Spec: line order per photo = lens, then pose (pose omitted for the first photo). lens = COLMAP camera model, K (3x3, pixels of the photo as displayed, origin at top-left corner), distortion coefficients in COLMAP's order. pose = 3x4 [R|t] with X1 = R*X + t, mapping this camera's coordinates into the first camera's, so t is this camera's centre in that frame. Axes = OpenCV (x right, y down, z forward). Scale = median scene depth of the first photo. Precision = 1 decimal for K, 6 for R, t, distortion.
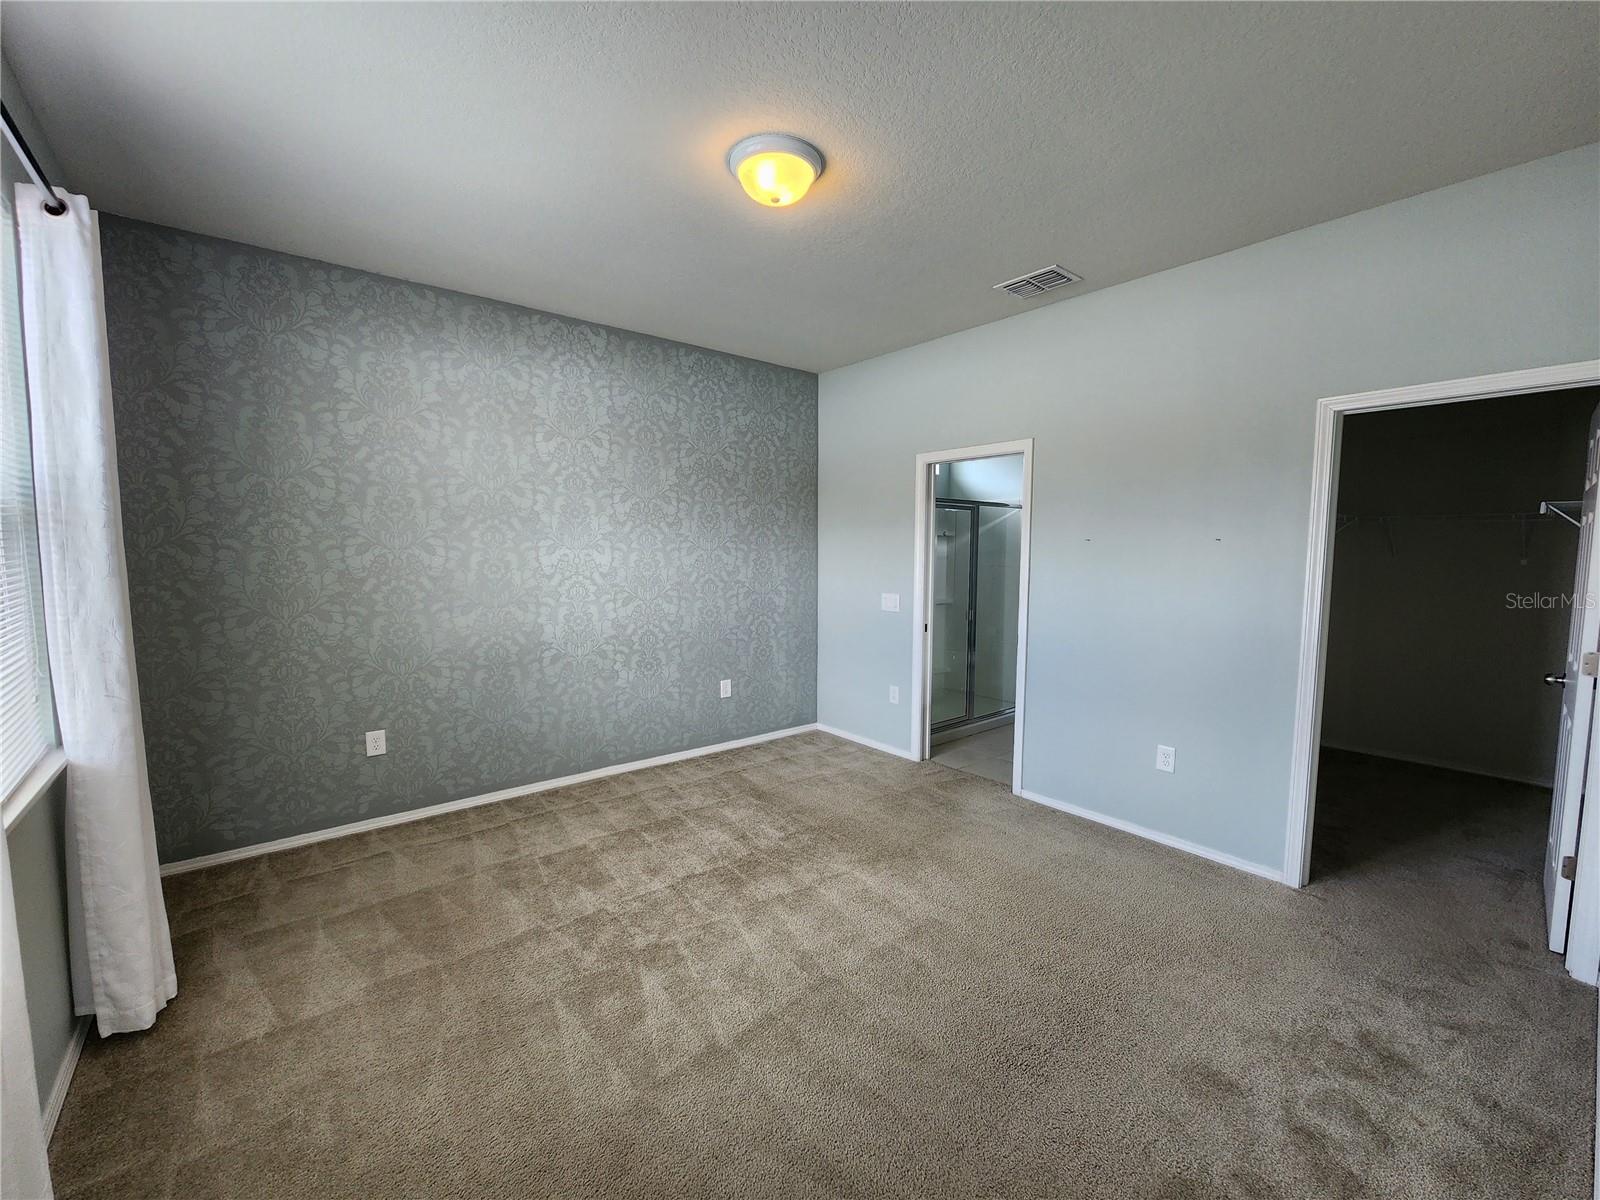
lens RADIAL K [[657.7, 0, 802.3], [0, 657.7, 600.9], [0, 0, 1]] dist [0.003556, -0.002209]
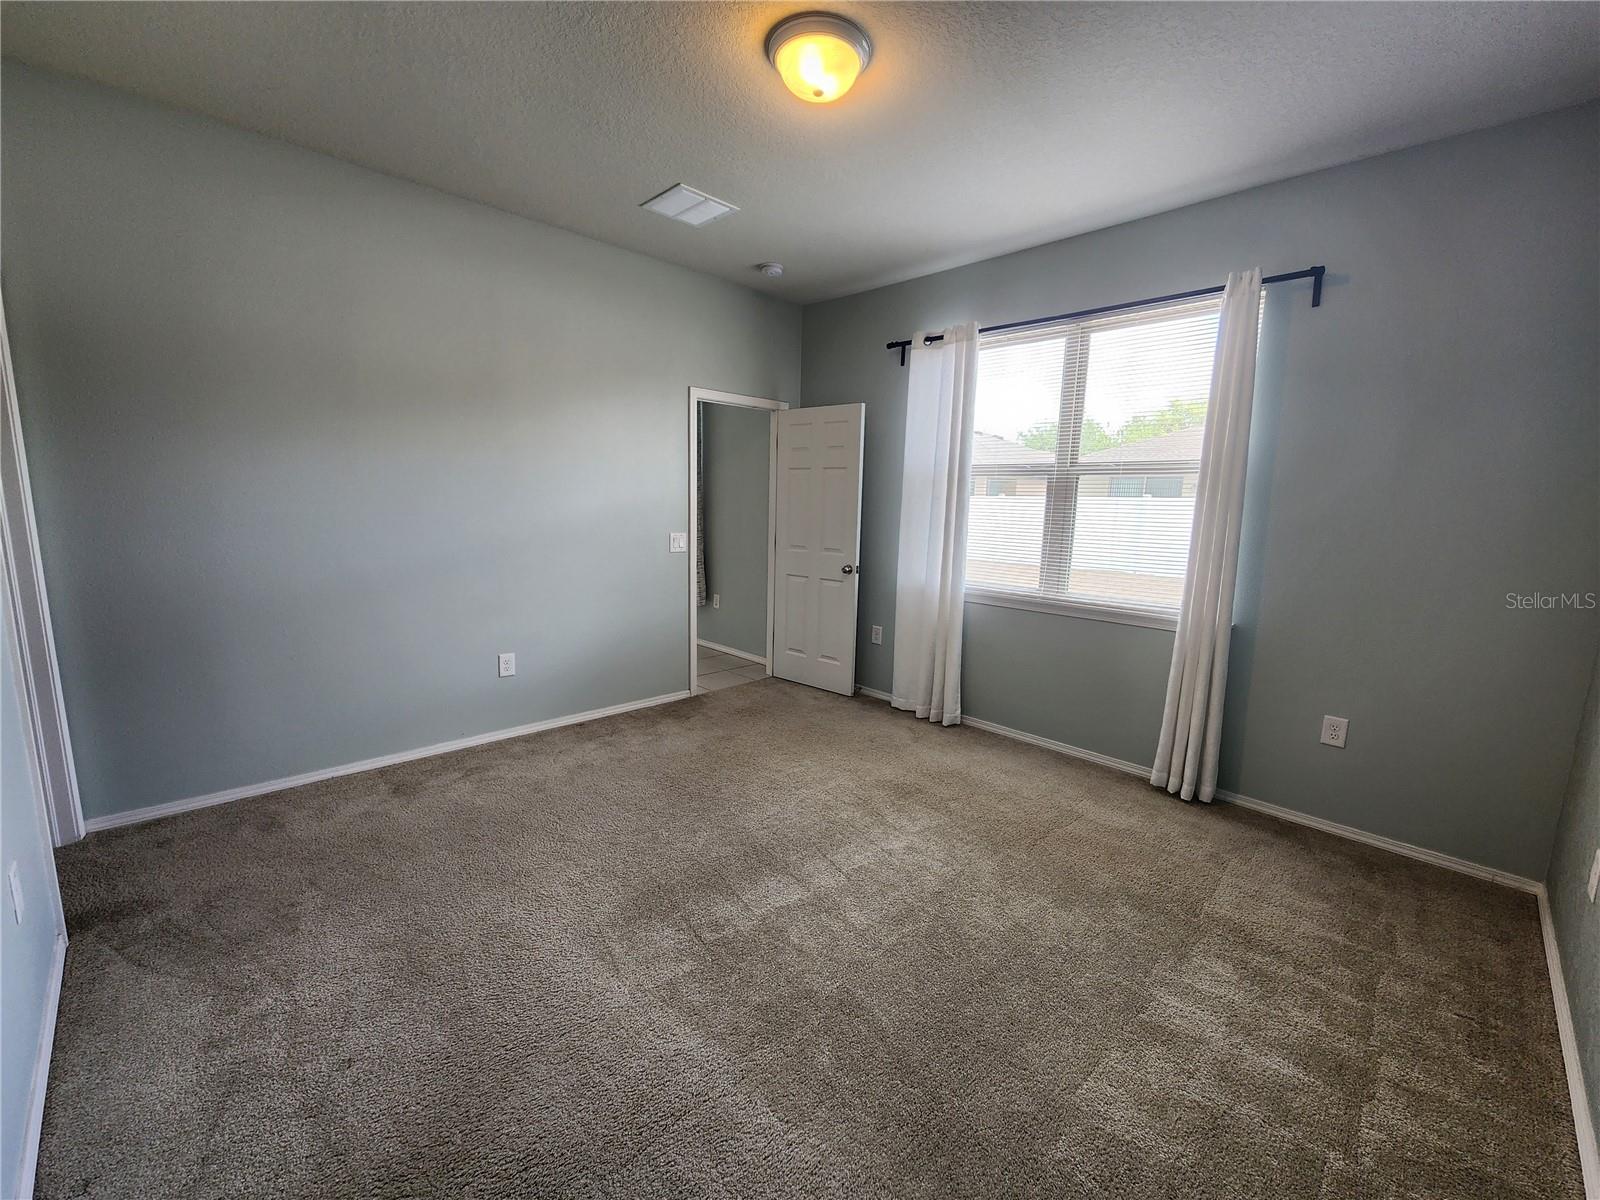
lens RADIAL K [[657.7, 0, 799.9], [0, 657.7, 602.8], [0, 0, 1]] dist [0.003556, -0.002209]
pose [[-0.995586, -0.018358, -0.092041, 0.036204], [-0.039931, 0.970348, 0.238390, -0.083500], [0.084936, 0.241013, -0.966798, 1.209413]]
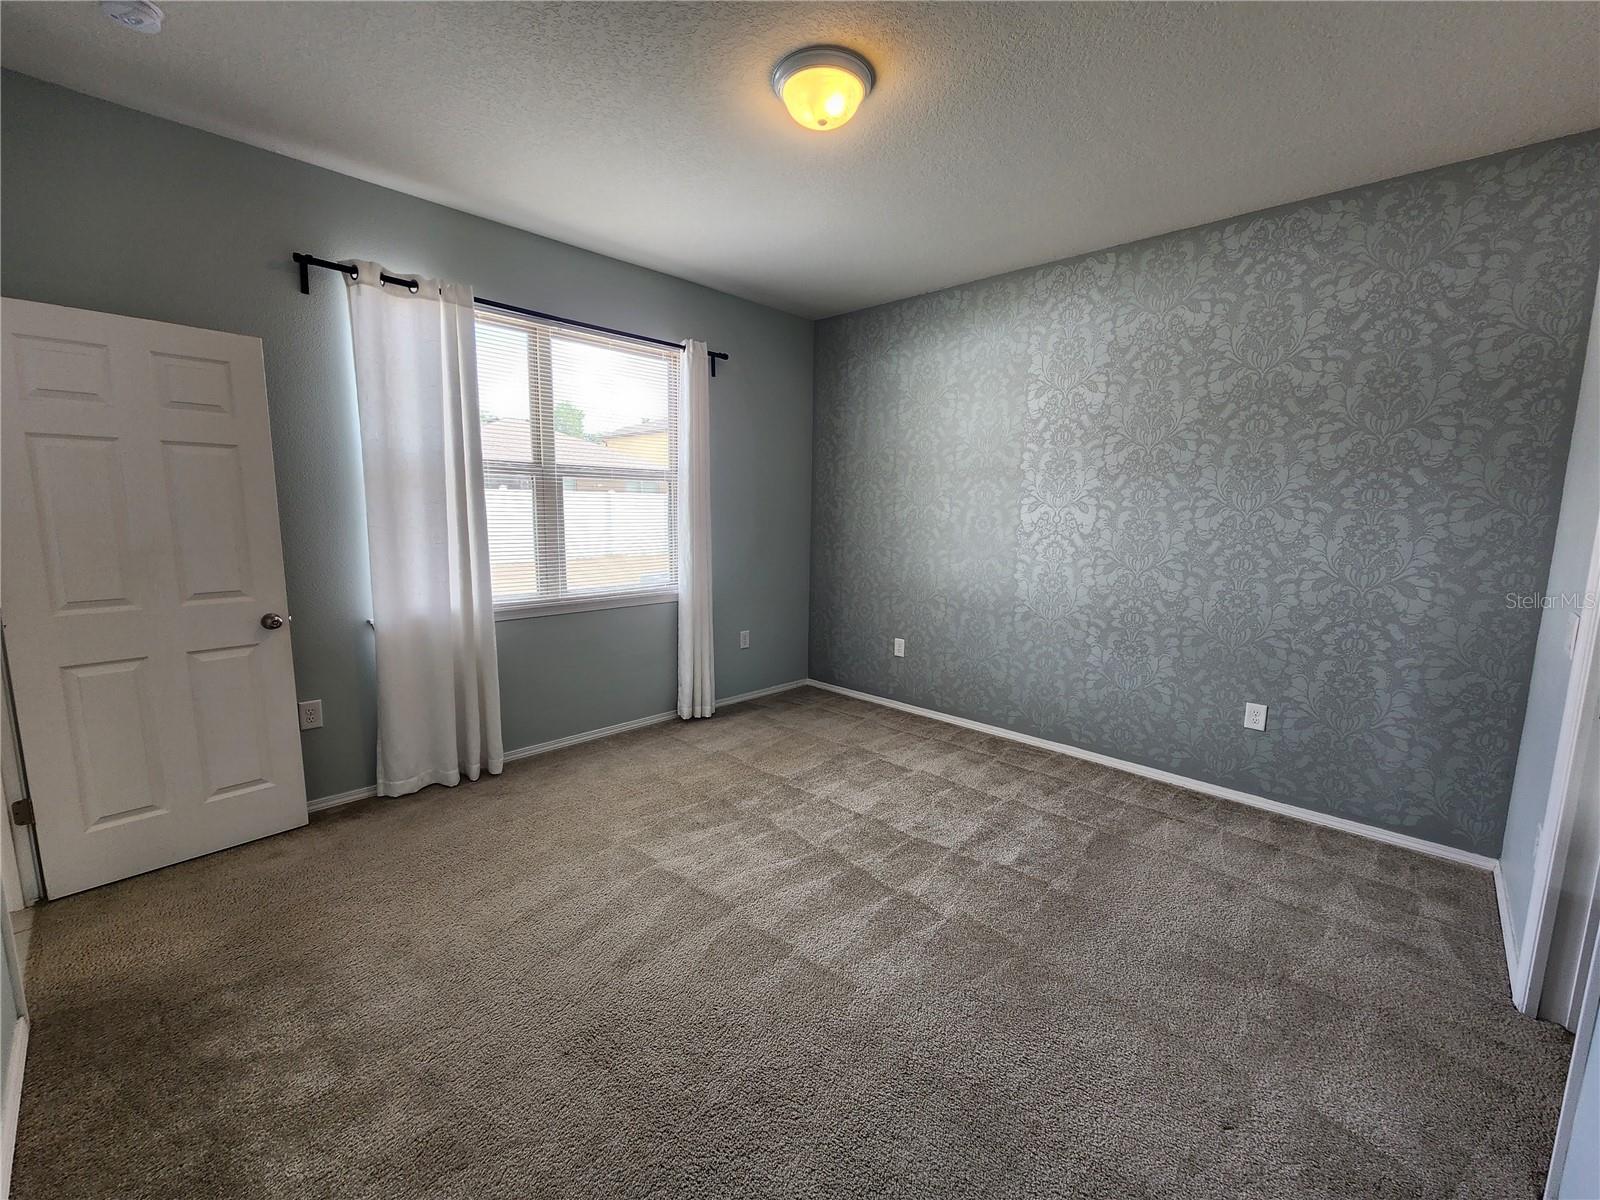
lens RADIAL K [[657.7, 0, 809.3], [0, 657.7, 601.4], [0, 0, 1]] dist [0.003556, -0.002209]
pose [[0.118398, 0.135622, -0.983661, 0.577860], [-0.098750, 0.987326, 0.124242, -0.027042], [0.988044, 0.082427, 0.130290, 0.540178]]
